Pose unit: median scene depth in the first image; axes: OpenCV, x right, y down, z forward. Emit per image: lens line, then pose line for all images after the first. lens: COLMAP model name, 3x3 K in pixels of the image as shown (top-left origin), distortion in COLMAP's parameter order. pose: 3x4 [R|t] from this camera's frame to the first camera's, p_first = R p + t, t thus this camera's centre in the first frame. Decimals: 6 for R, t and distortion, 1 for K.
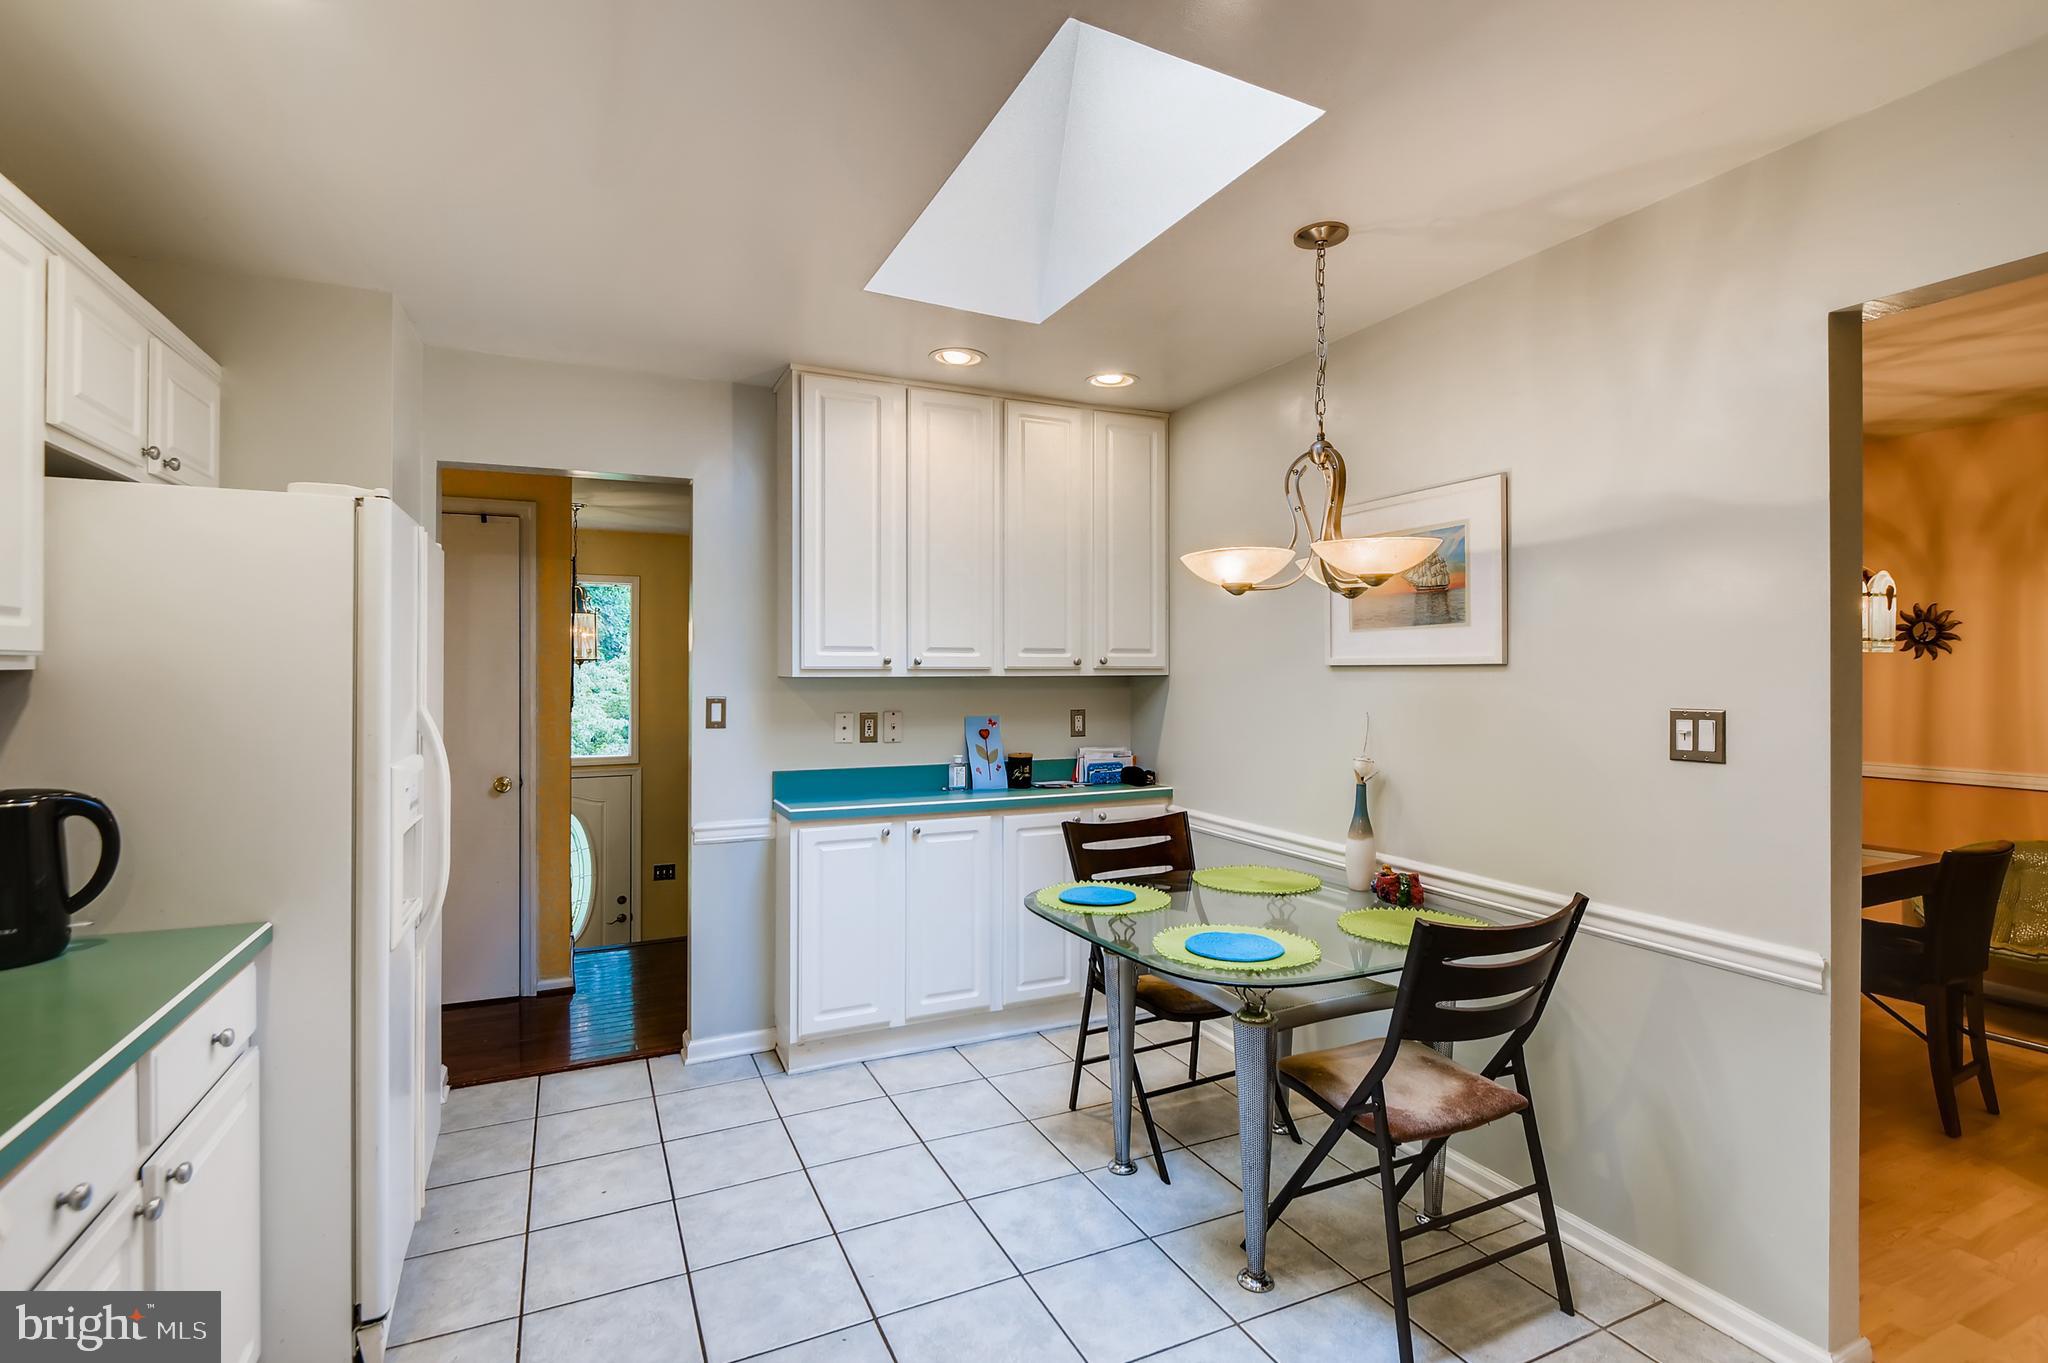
lens RADIAL K [[985.5, 0, 1020.2], [0, 985.5, 670.8], [0, 0, 1]] dist [0.016461, -0.012707]
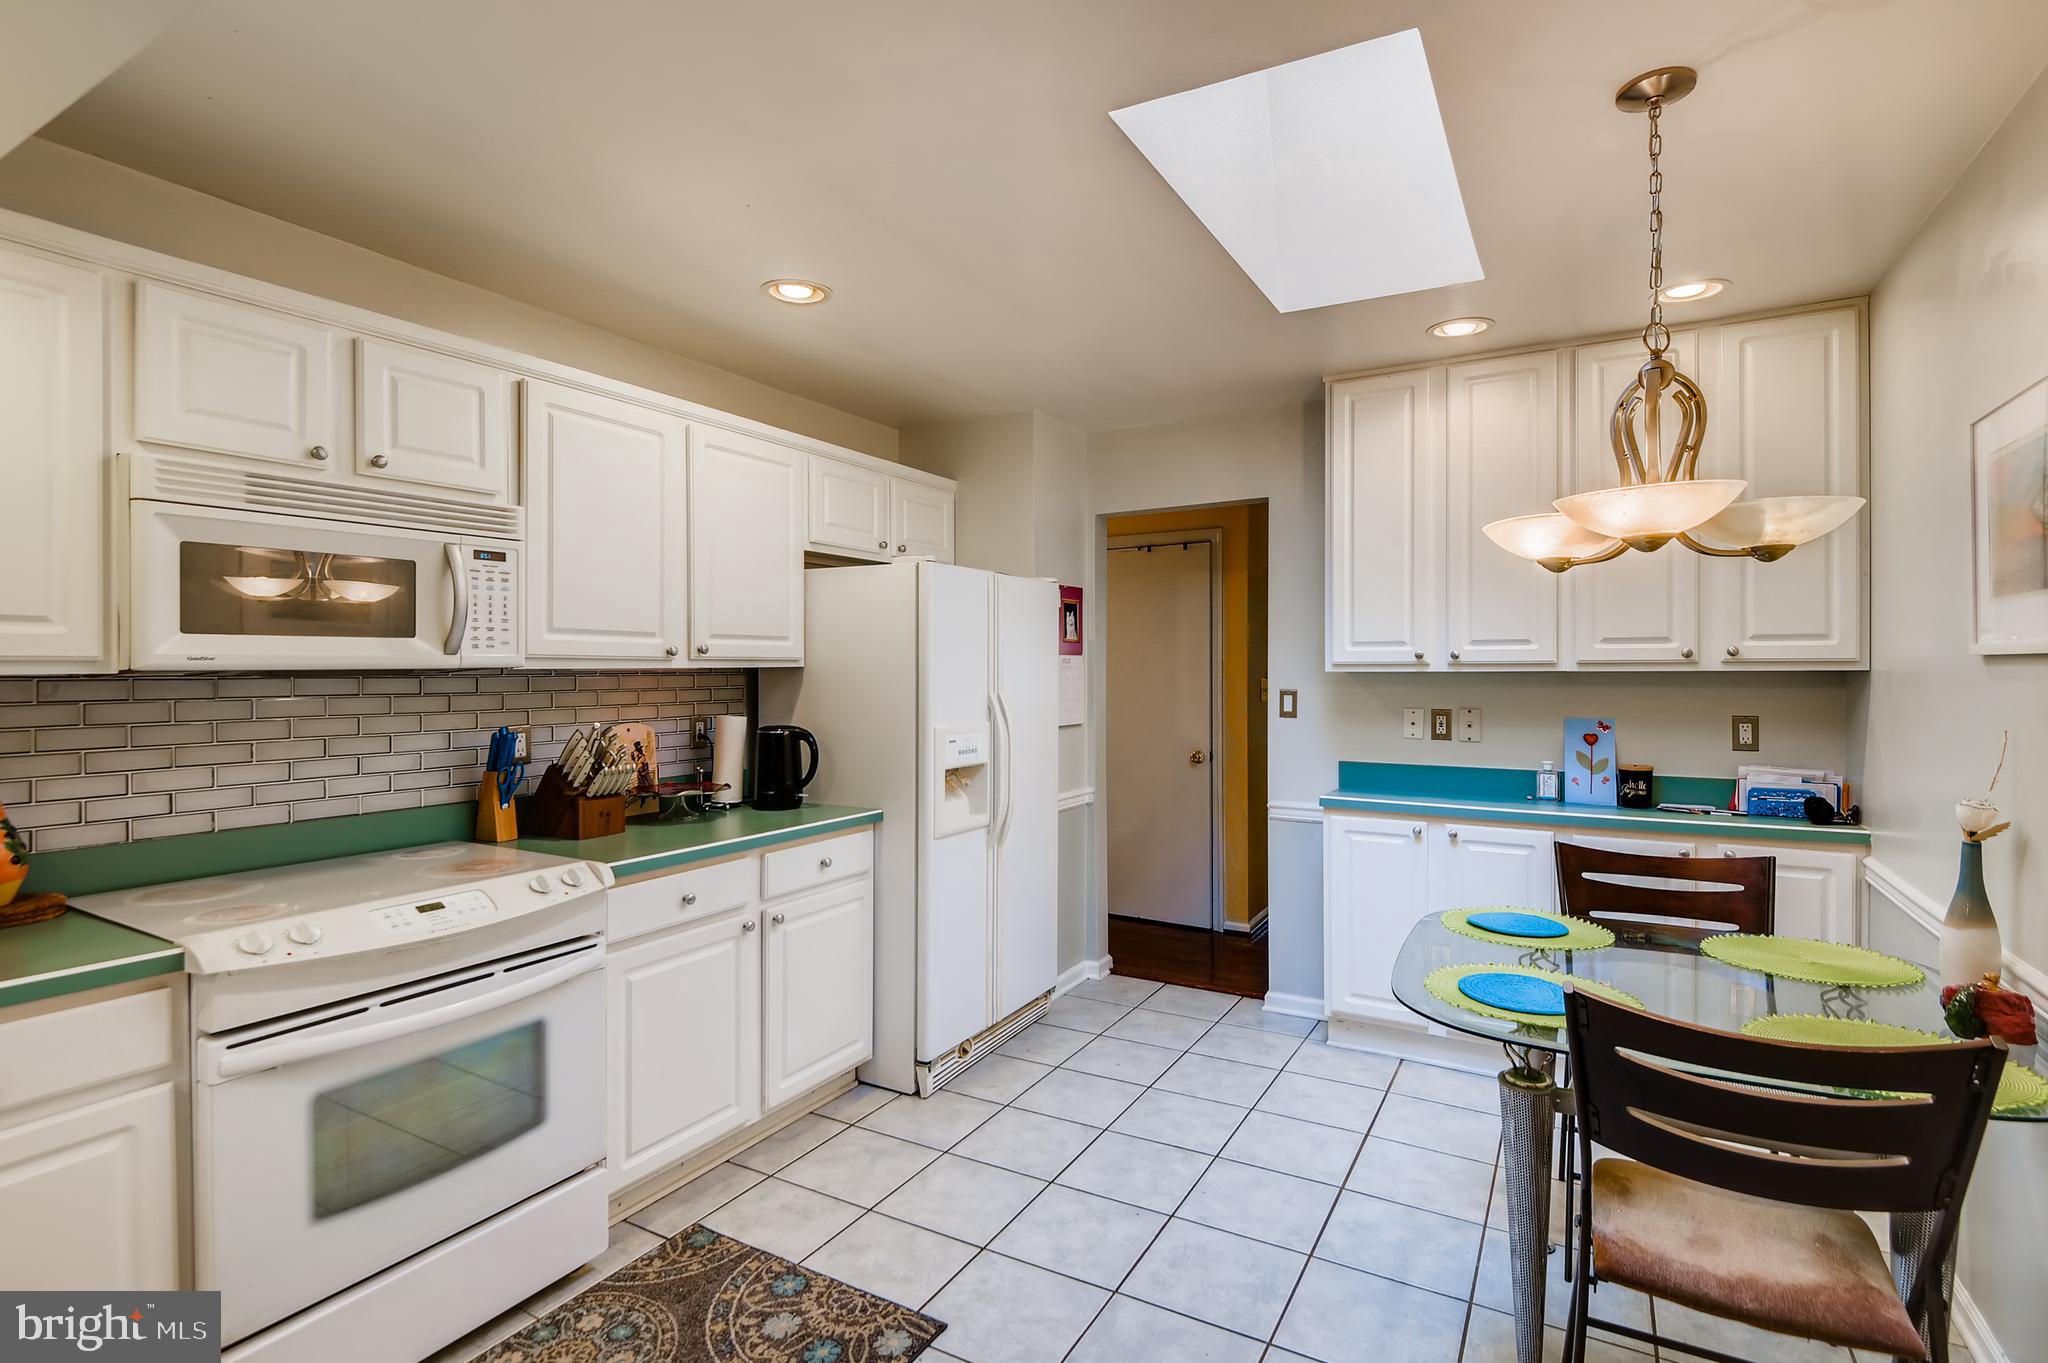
lens RADIAL K [[985.5, 0, 981.7], [0, 985.5, 671.8], [0, 0, 1]] dist [0.016461, -0.012707]
pose [[0.551747, 0.003032, -0.834006, 0.435125], [0.002819, 0.999981, 0.005501, -0.000350], [0.834007, -0.005386, 0.551727, 0.100616]]
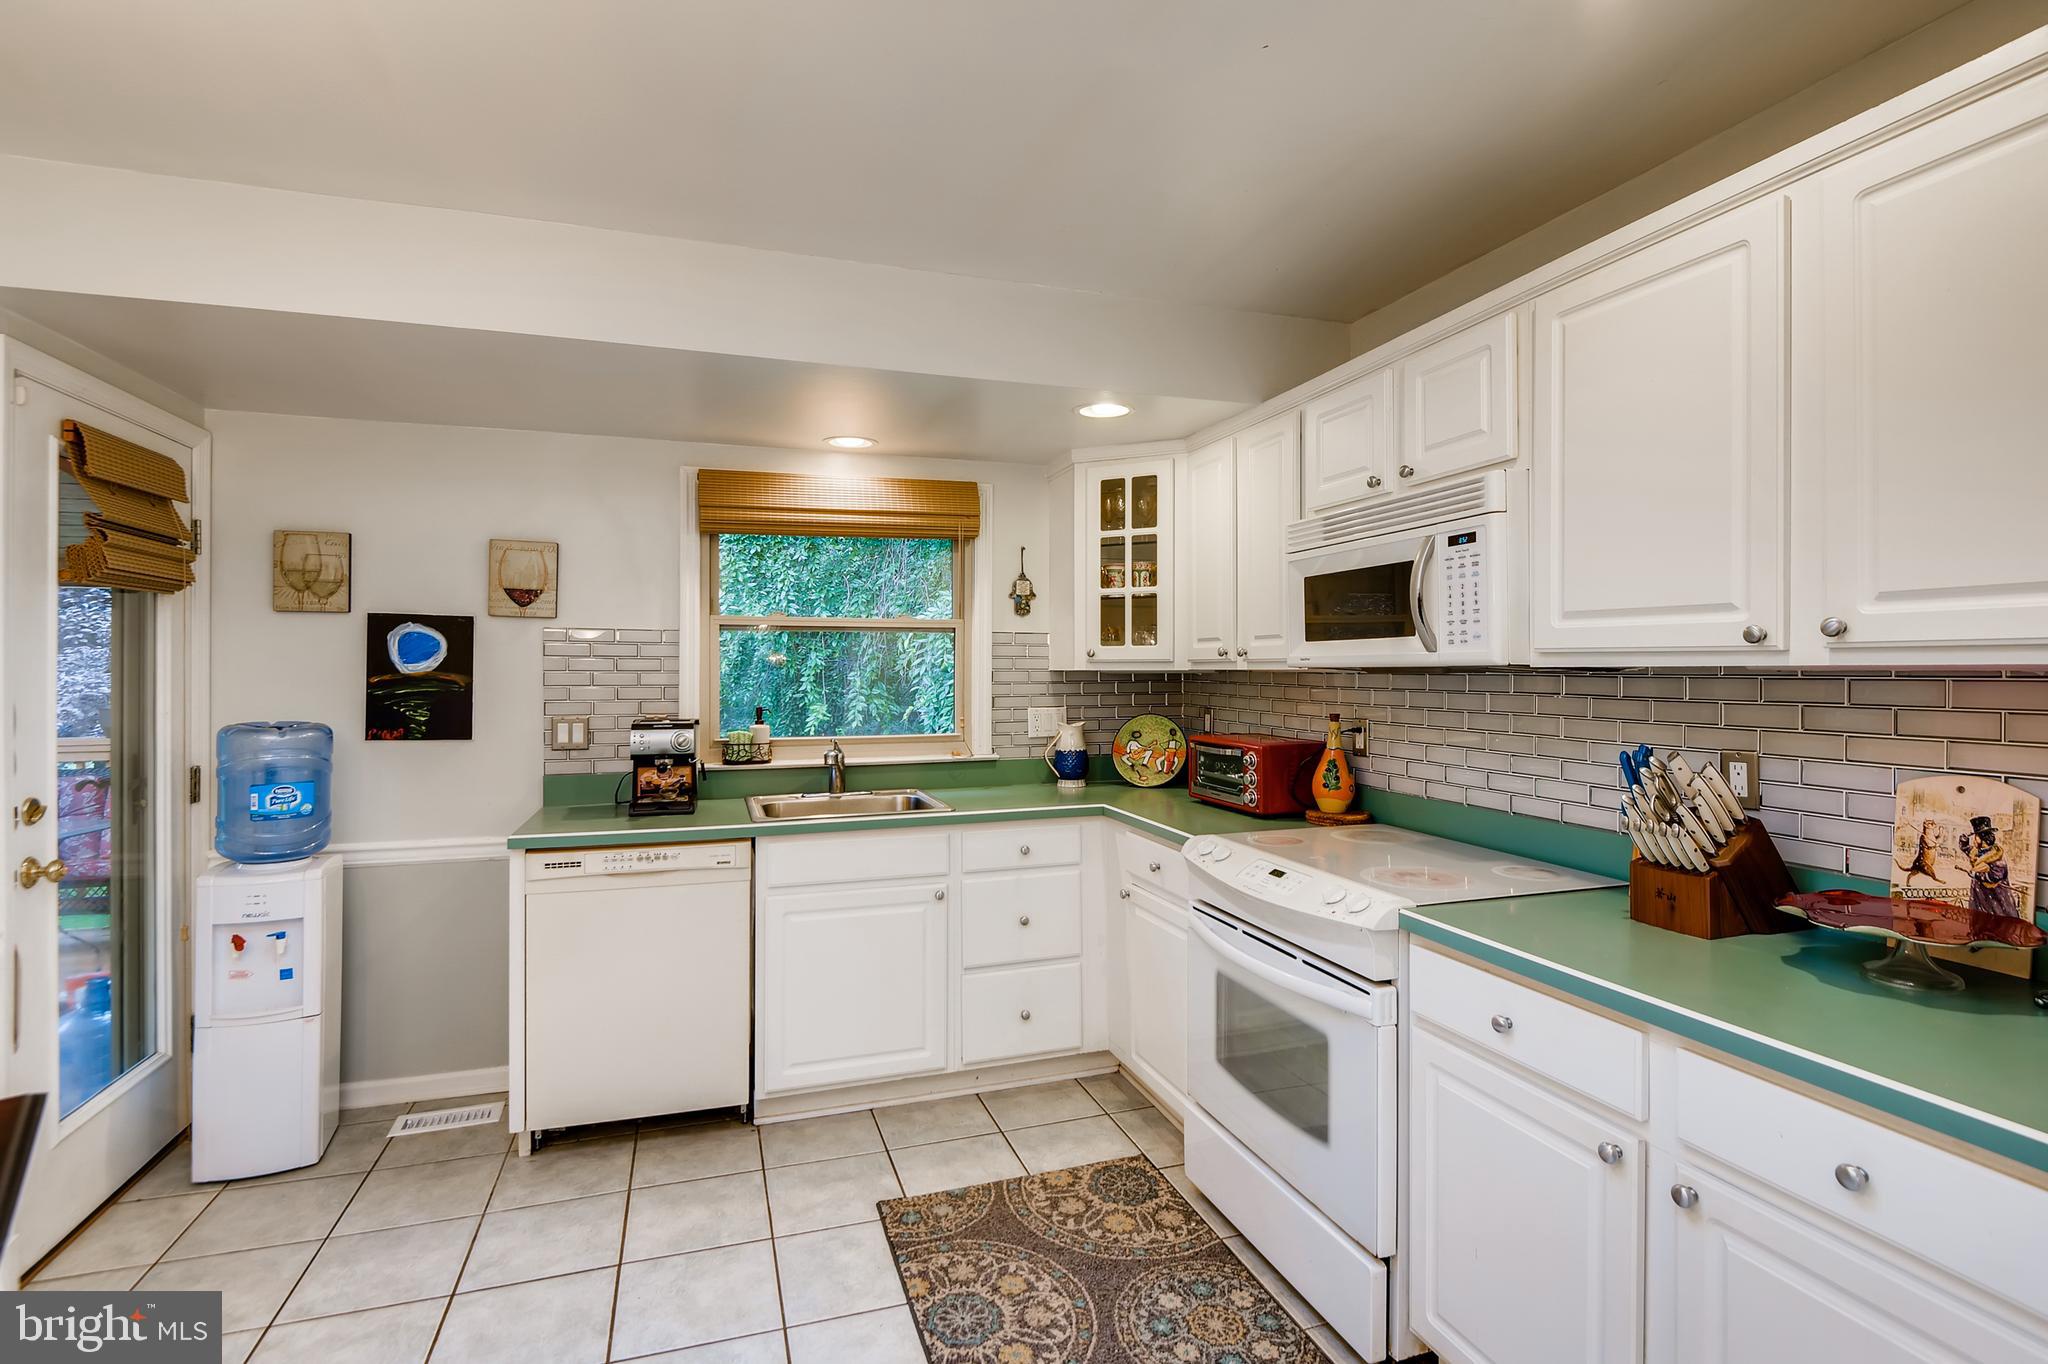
lens RADIAL K [[985.5, 0, 1027.0], [0, 985.5, 664.5], [0, 0, 1]] dist [0.016461, -0.012707]
pose [[-0.994773, 0.000969, 0.102104, -0.131031], [0.000584, 0.999993, -0.003799, 0.001133], [-0.102107, -0.003719, -0.994766, 0.839273]]
